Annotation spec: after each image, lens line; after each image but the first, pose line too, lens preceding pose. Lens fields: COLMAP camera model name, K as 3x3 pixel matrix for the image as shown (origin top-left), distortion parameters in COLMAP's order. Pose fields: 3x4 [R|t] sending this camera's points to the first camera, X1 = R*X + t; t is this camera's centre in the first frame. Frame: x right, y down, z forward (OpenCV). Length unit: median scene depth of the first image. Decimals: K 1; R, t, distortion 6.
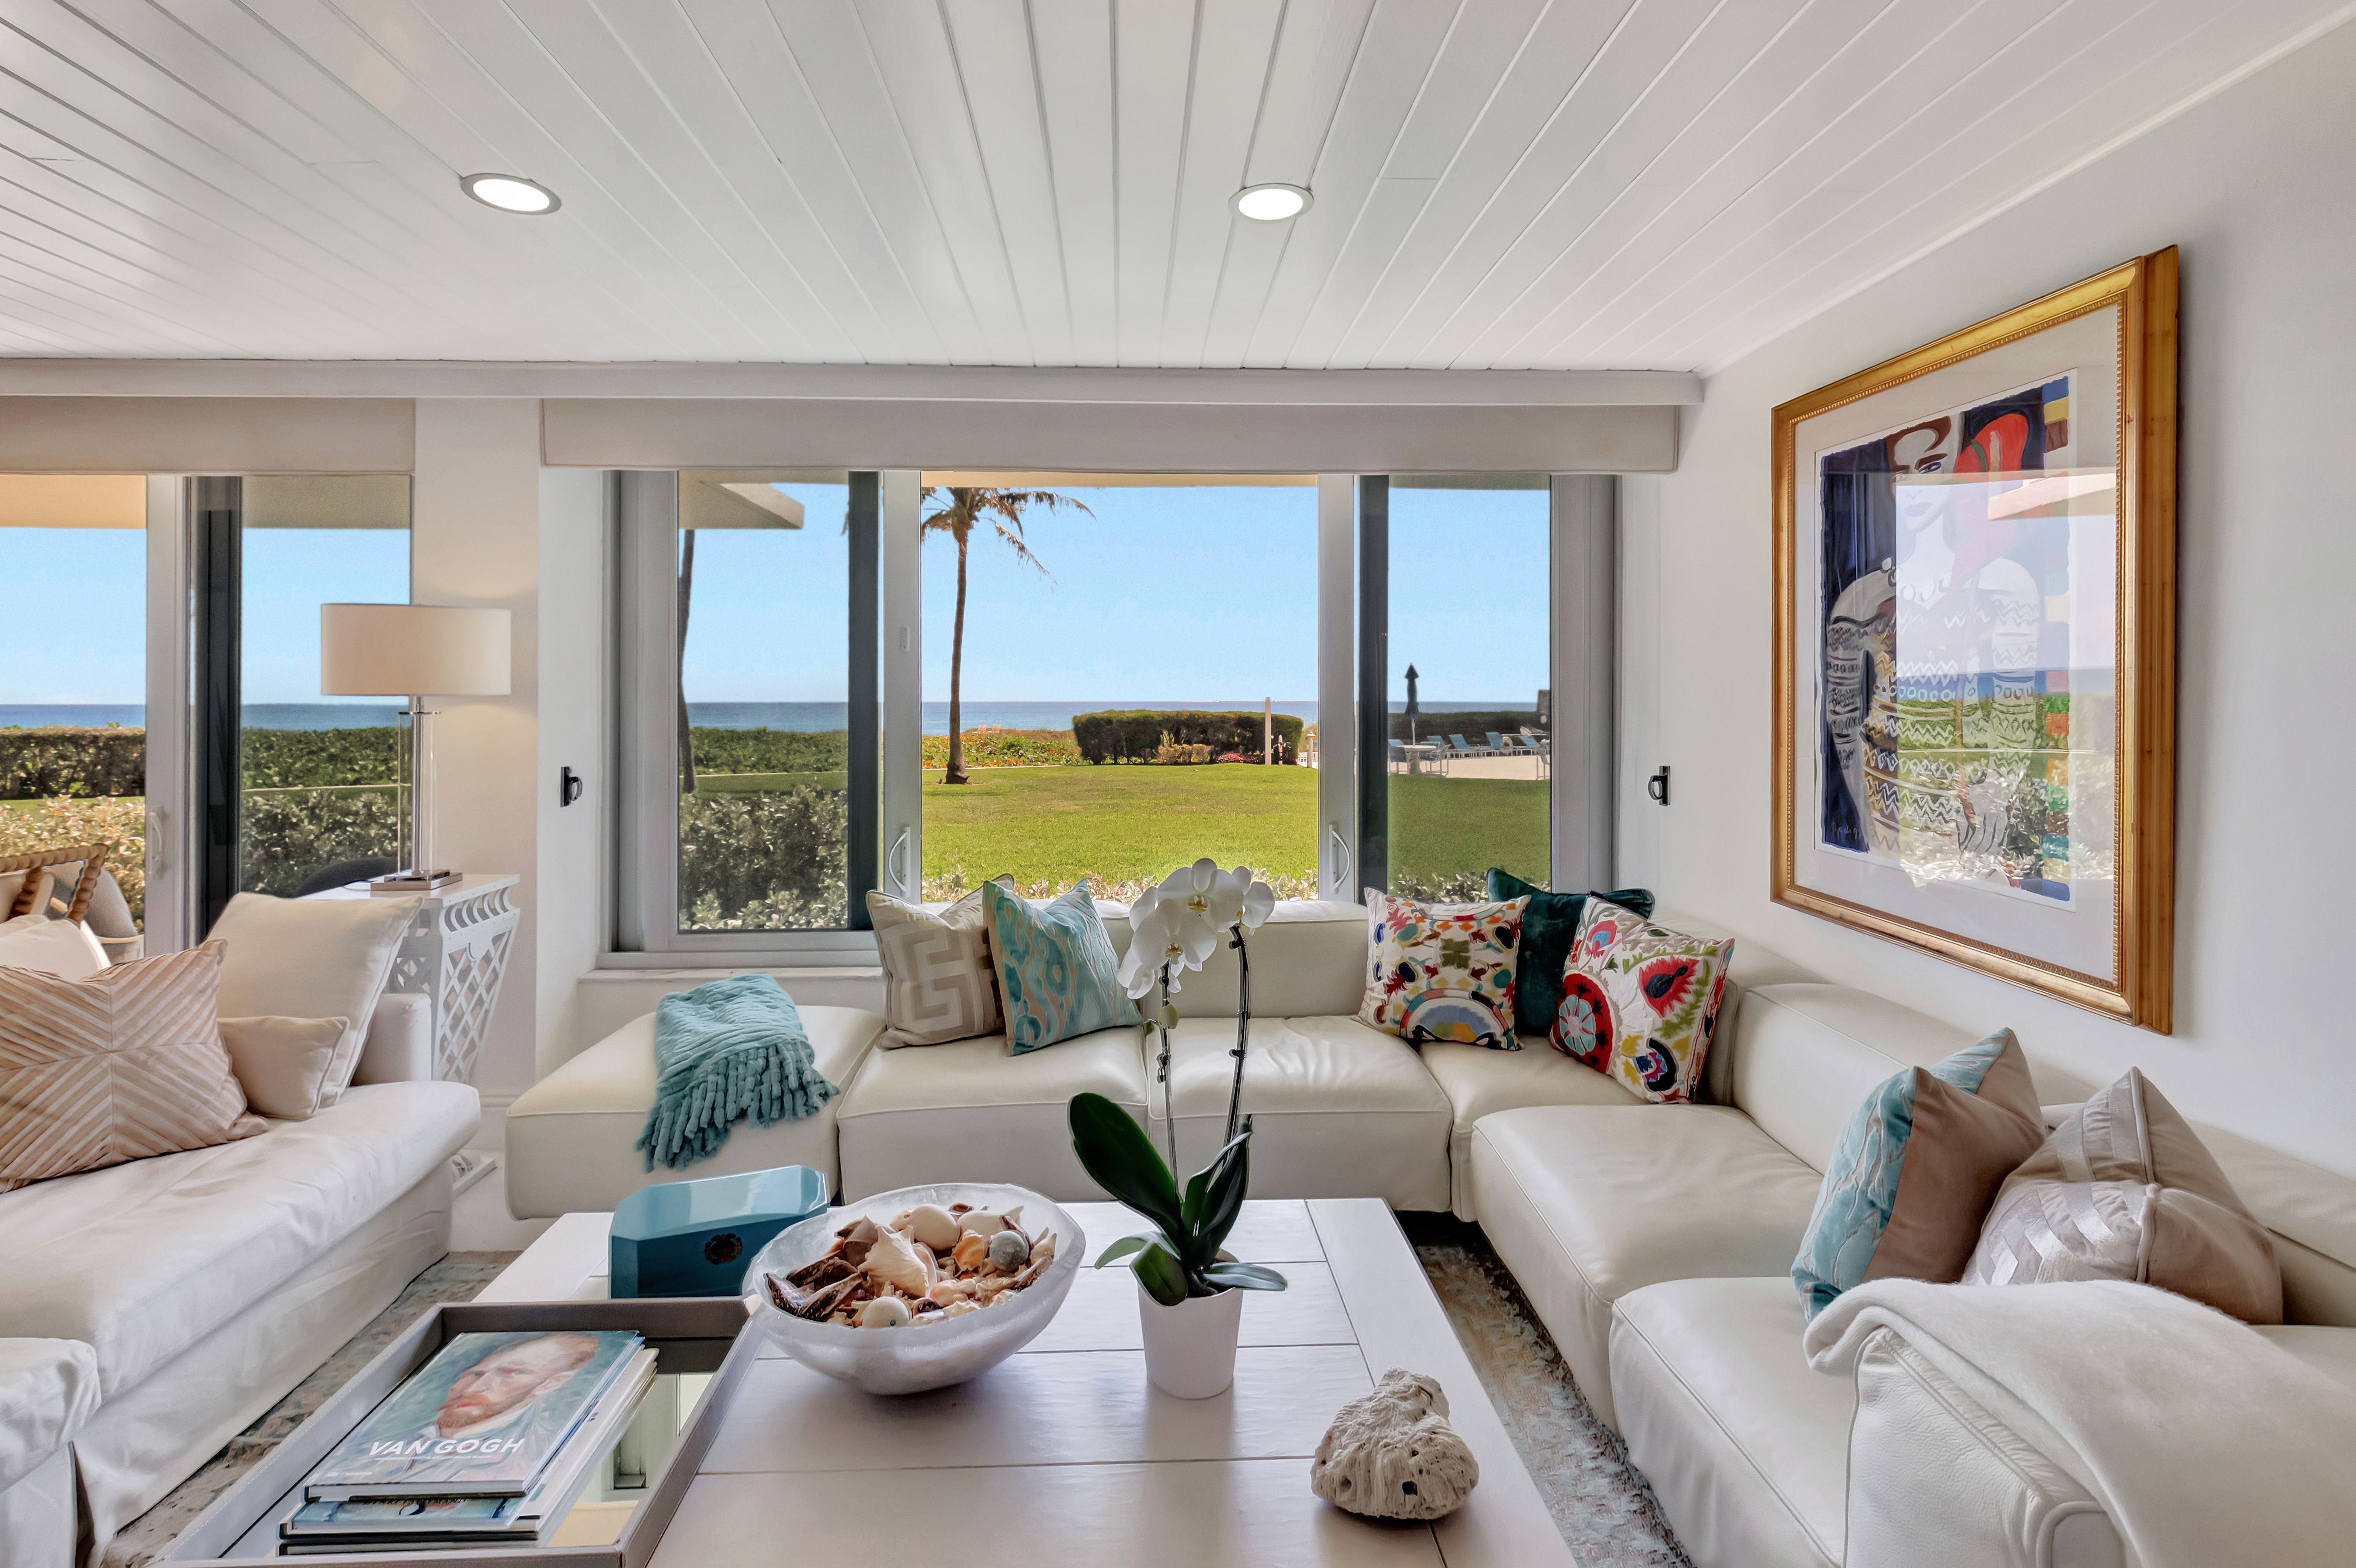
lens RADIAL K [[1061.9, 0, 1163.9], [0, 1061.9, 691.0], [0, 0, 1]] dist [-0.000986, -0.001842]
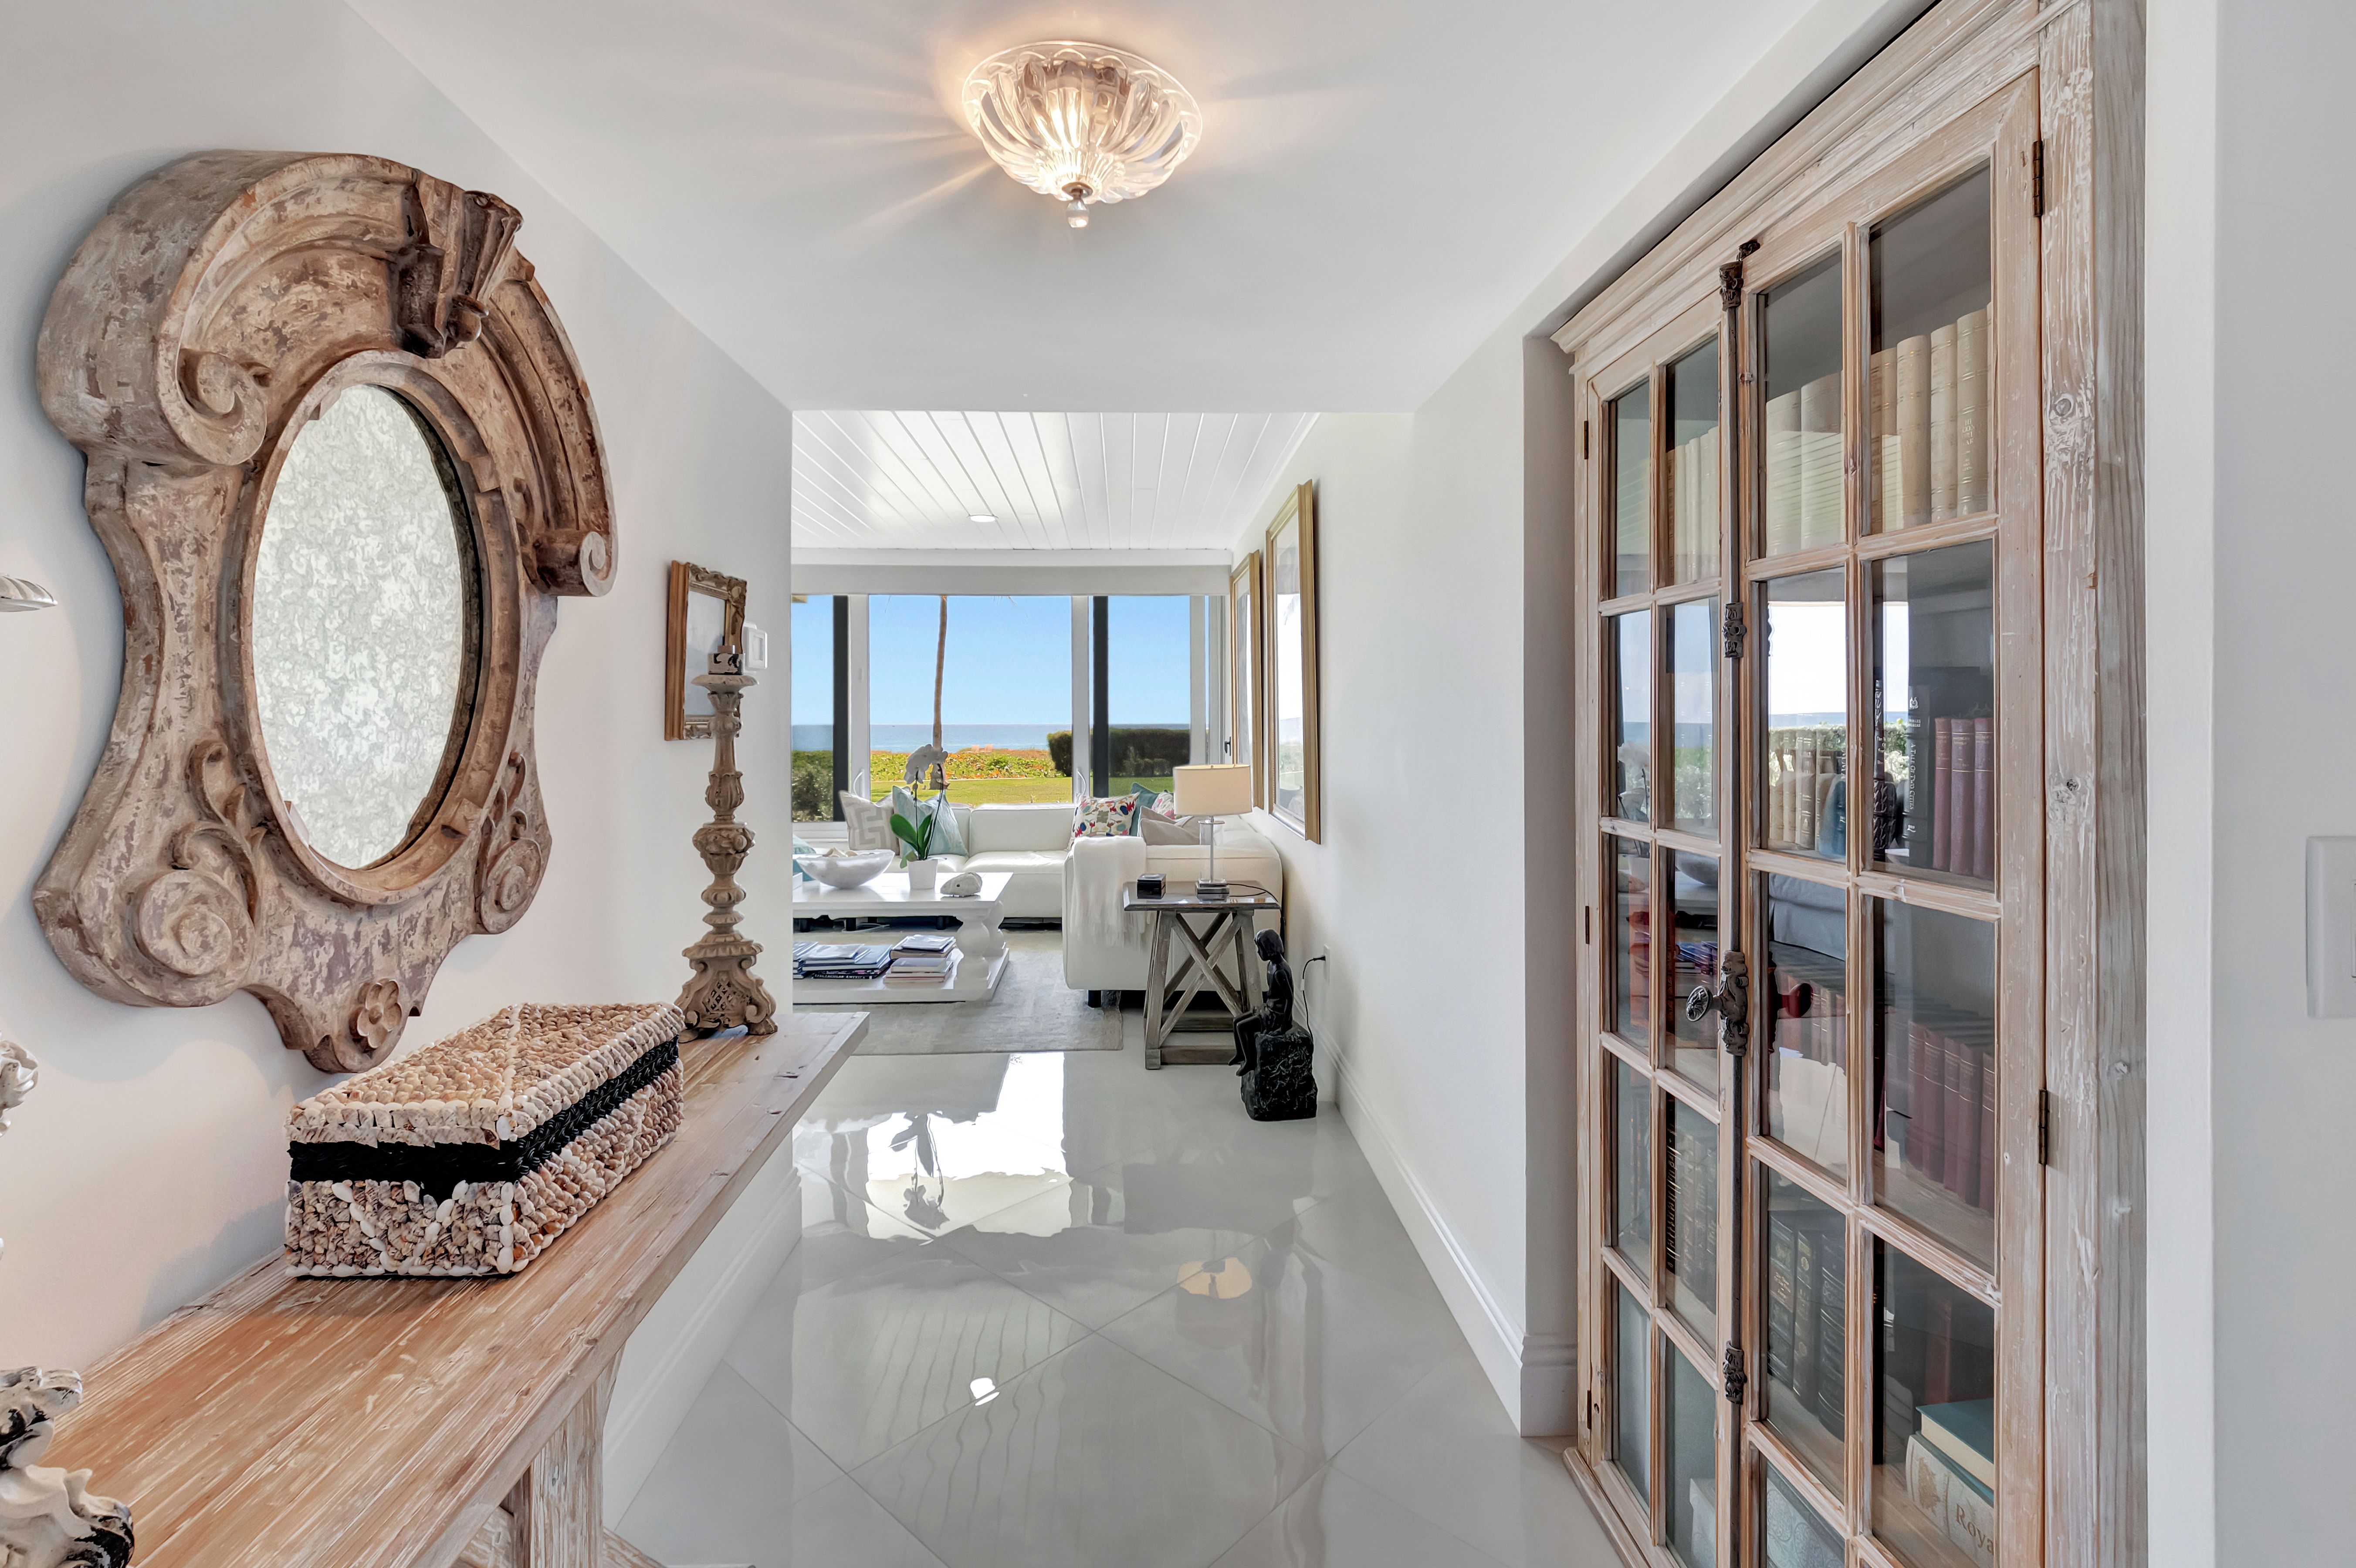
lens RADIAL K [[1061.9, 0, 1139.3], [0, 1061.9, 724.1], [0, 0, 1]] dist [-0.000986, -0.001842]
pose [[0.999675, -0.003177, -0.025288, 0.393759], [0.003417, 0.999949, 0.009459, 0.031702], [0.025257, -0.009542, 0.999635, -1.173476]]
